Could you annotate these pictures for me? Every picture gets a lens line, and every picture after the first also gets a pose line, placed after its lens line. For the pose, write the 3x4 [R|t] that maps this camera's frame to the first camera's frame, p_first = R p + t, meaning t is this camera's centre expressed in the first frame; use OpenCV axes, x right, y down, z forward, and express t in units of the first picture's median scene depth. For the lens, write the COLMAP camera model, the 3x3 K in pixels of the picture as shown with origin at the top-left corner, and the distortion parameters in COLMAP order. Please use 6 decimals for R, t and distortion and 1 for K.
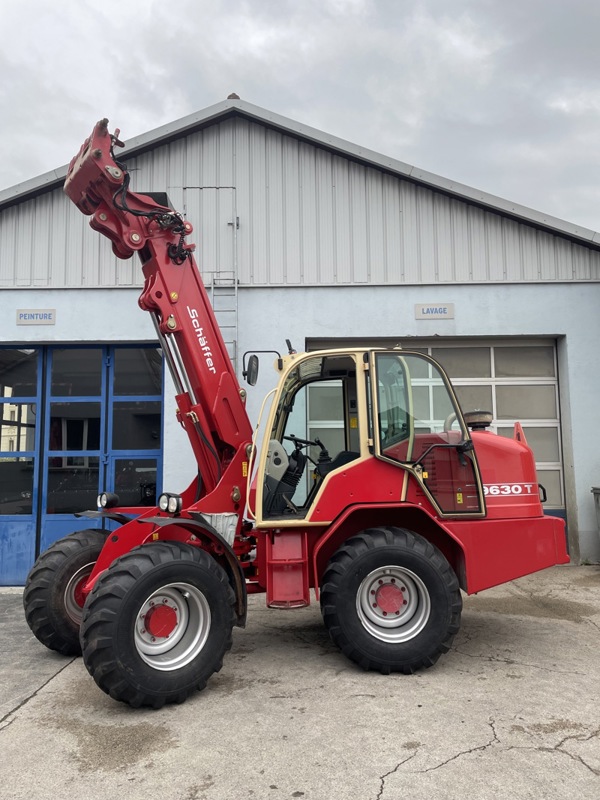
lens RADIAL K [[597.7, 0, 292.3], [0, 597.7, 393.0], [0, 0, 1]] dist [0.085244, -0.105236]
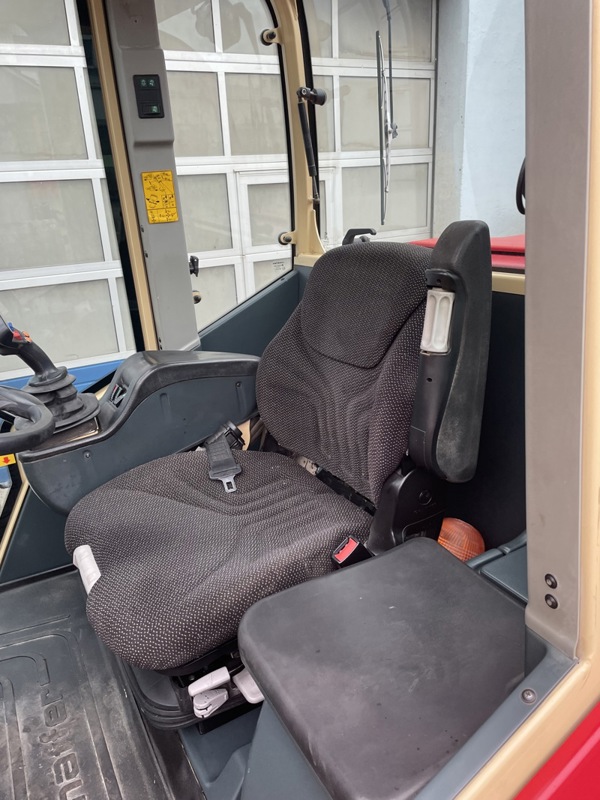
lens RADIAL K [[597.7, 0, 301.9], [0, 597.7, 399.6], [0, 0, 1]] dist [0.085244, -0.105236]
pose [[0.859300, -0.211294, 0.465788, 0.039117], [-0.009100, 0.904221, 0.426969, 0.028498], [-0.511391, -0.371133, 0.775074, 0.999110]]
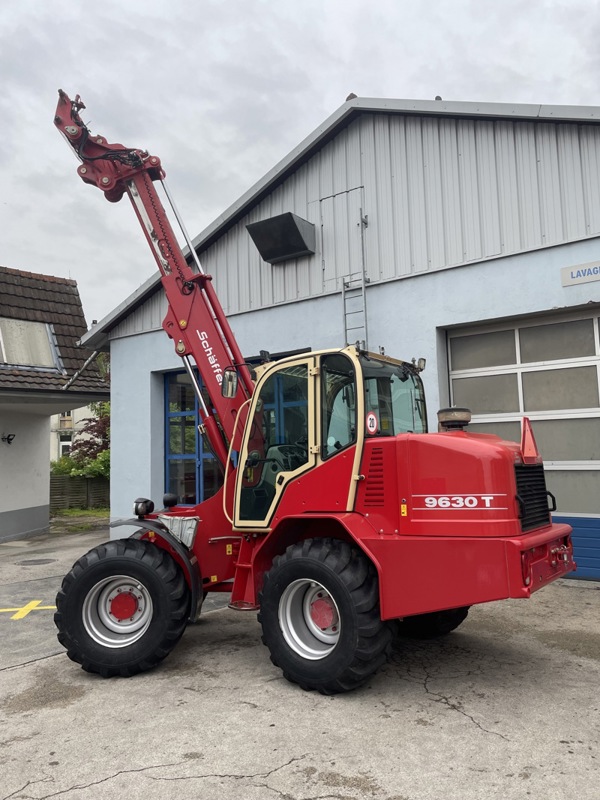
lens RADIAL K [[597.7, 0, 302.7], [0, 597.7, 393.8], [0, 0, 1]] dist [0.085244, -0.105236]
pose [[0.823920, -0.072876, -0.562001, 0.674142], [0.083886, 0.996456, -0.006232, -0.002438], [0.560463, -0.042009, 0.827113, 0.199032]]
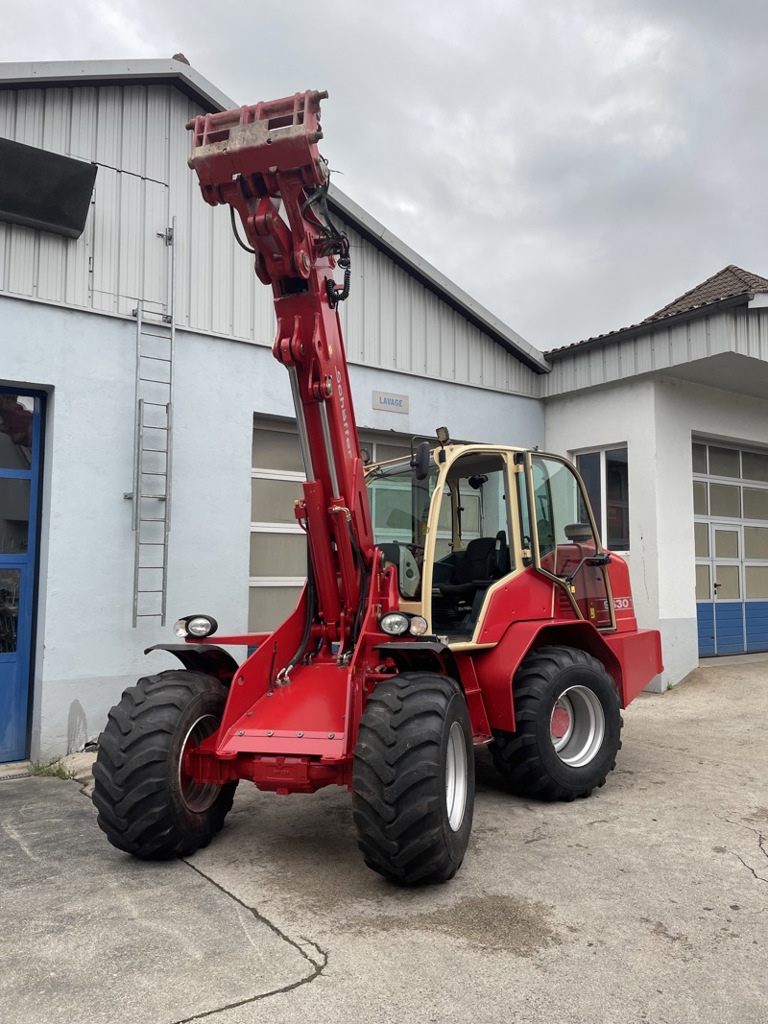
lens RADIAL K [[765.0, 0, 377.8], [0, 765.0, 505.9], [0, 0, 1]] dist [0.085244, -0.105236]
pose [[0.812162, 0.061878, 0.580141, -0.750060], [-0.073780, 0.997270, -0.003081, 0.032062], [-0.578748, -0.040301, 0.814510, 0.199158]]
